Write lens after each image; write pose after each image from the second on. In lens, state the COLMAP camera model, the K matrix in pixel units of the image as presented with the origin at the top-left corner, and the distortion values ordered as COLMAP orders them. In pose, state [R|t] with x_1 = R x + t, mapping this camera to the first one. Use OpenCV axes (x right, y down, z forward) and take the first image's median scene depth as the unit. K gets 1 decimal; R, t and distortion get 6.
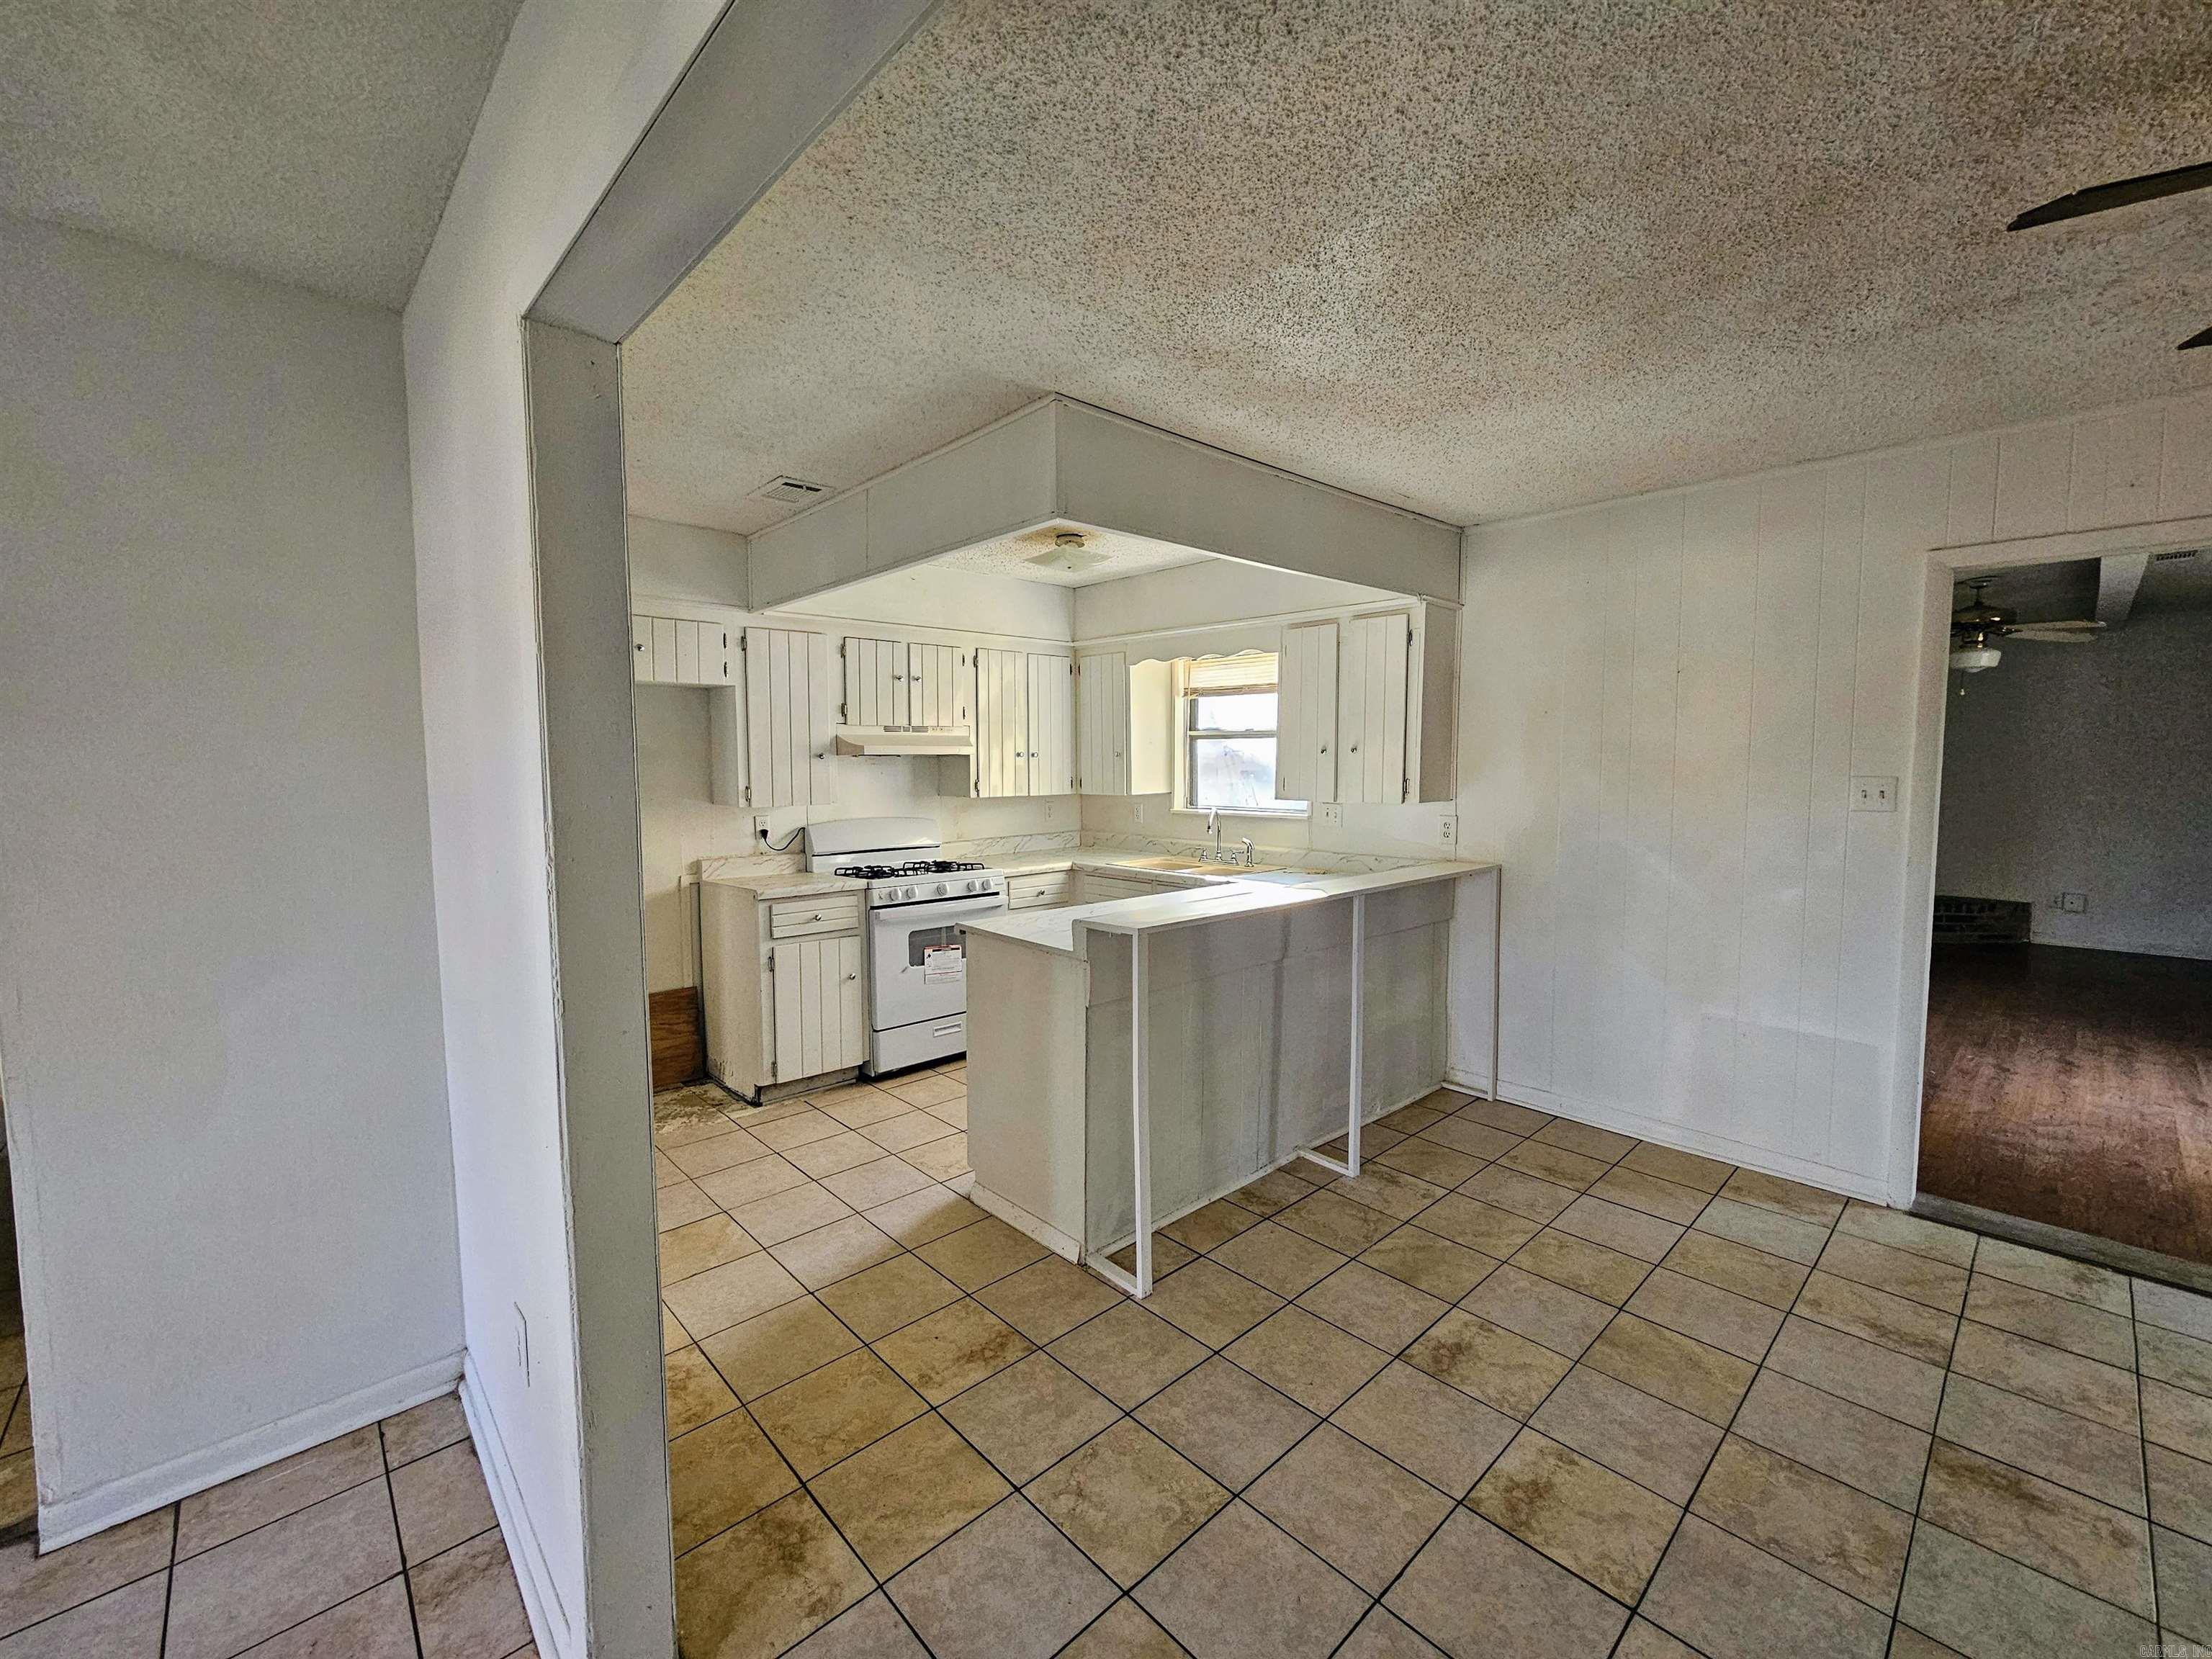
lens RADIAL K [[911.4, 0, 1095.9], [0, 911.4, 822.6], [0, 0, 1]] dist [-0.000085, 0.000427]
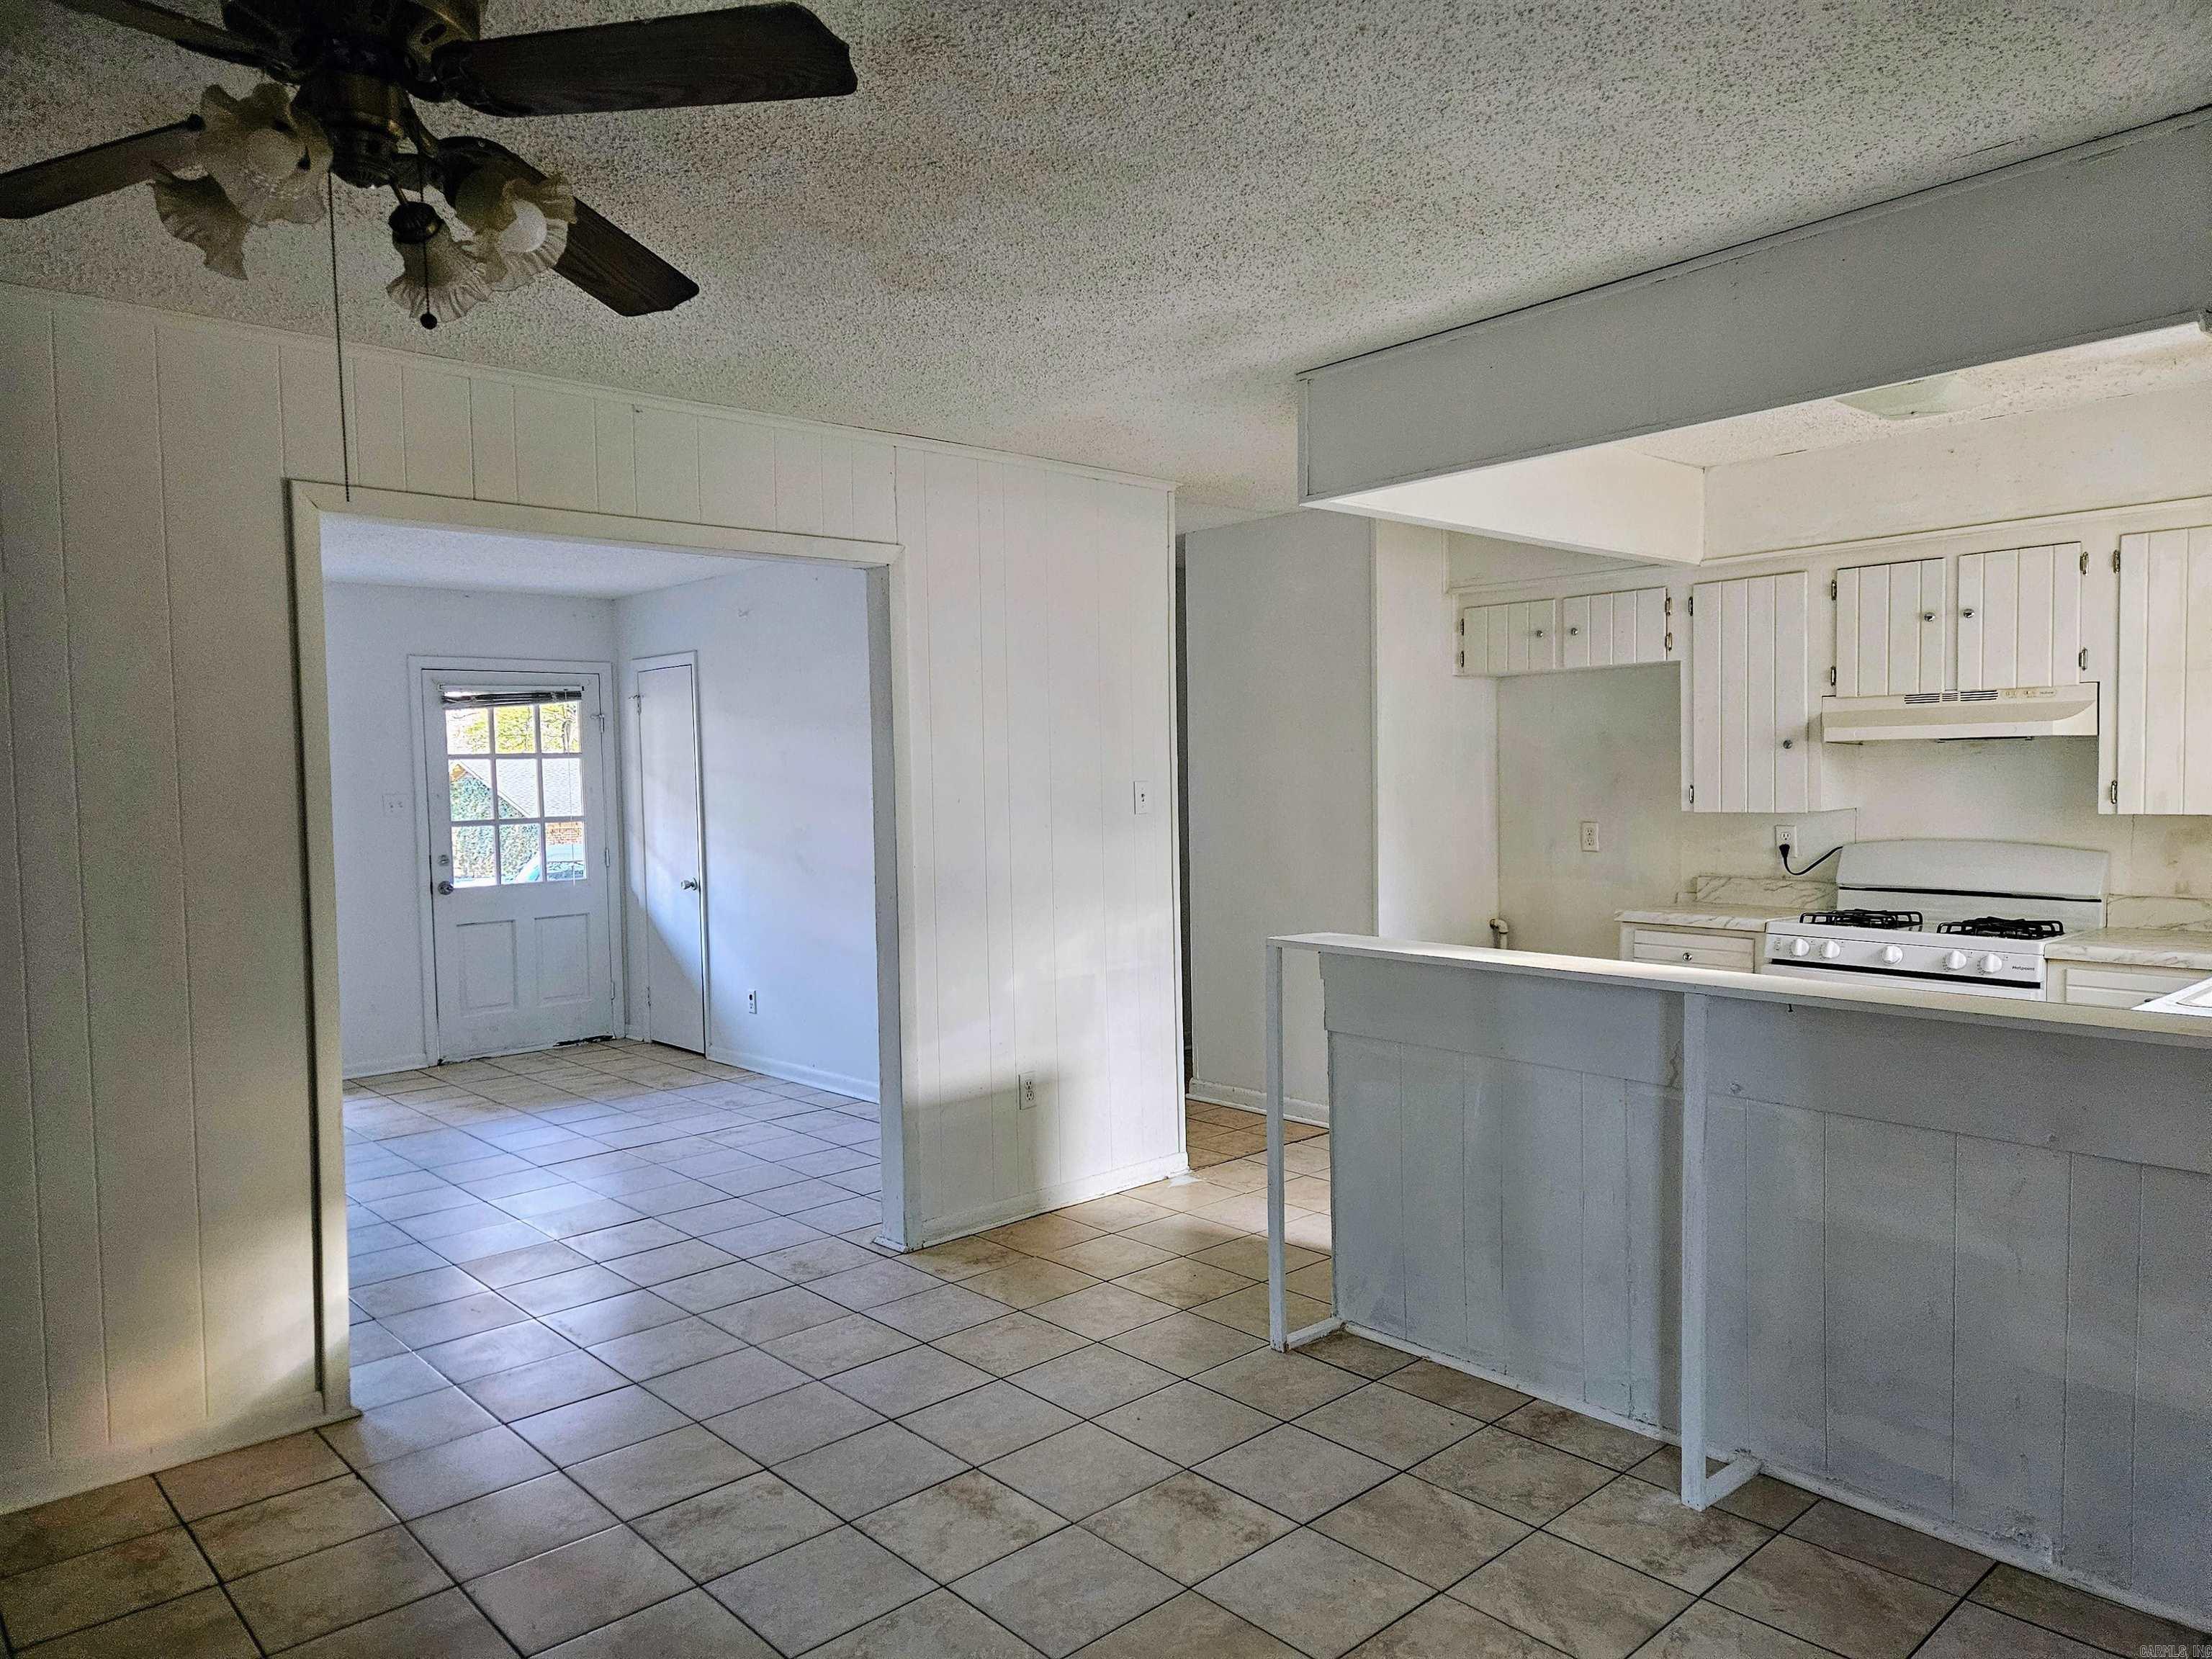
lens RADIAL K [[1472.1, 0, 1104.2], [0, 1472.1, 843.9], [0, 0, 1]] dist [0.080132, -0.066734]
pose [[-0.009887, 0.053906, -0.998497, 0.864827], [-0.052518, 0.997140, 0.054352, -0.030414], [0.998571, 0.052976, -0.007027, 0.467491]]
